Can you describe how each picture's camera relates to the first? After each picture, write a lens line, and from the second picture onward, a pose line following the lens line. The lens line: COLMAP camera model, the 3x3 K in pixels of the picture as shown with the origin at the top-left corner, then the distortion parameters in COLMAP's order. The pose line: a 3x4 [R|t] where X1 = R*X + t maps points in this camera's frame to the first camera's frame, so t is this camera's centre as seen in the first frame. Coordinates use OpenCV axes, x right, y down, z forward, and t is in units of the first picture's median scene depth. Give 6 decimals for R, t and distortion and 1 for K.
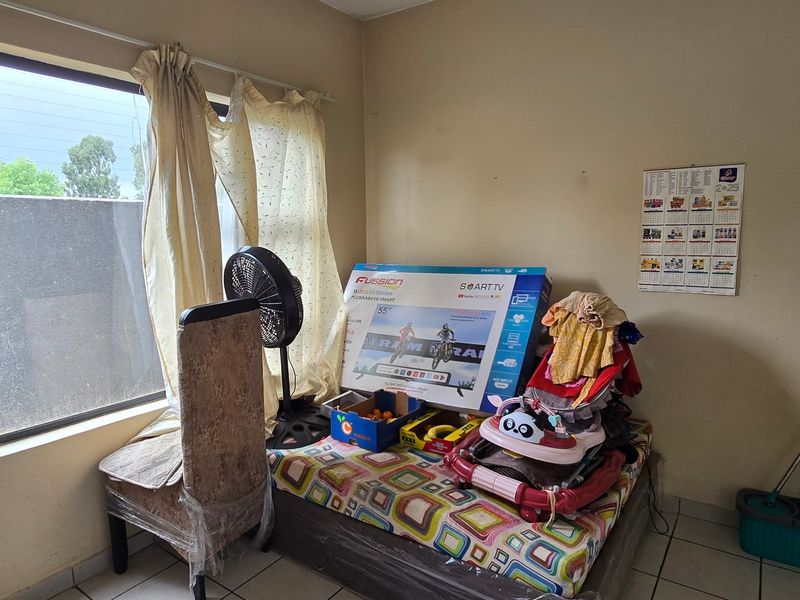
lens RADIAL K [[535.7, 0, 397.9], [0, 535.7, 299.5], [0, 0, 1]] dist [0.005514, -0.002058]
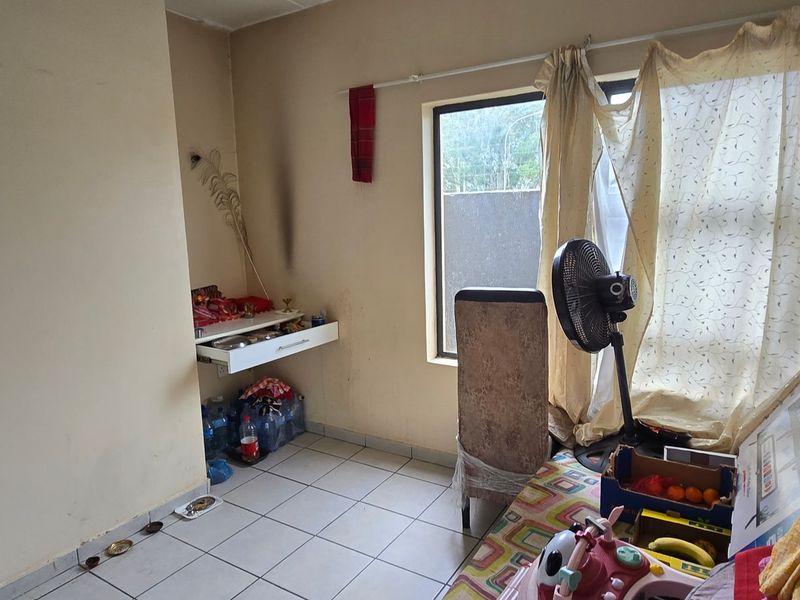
lens RADIAL K [[535.7, 0, 397.9], [0, 535.7, 299.5], [0, 0, 1]] dist [0.005514, -0.002058]
pose [[0.044754, 0.160122, -0.986082, 0.708935], [-0.103030, 0.982547, 0.154872, -0.115634], [0.993671, 0.094665, 0.060471, 0.680267]]
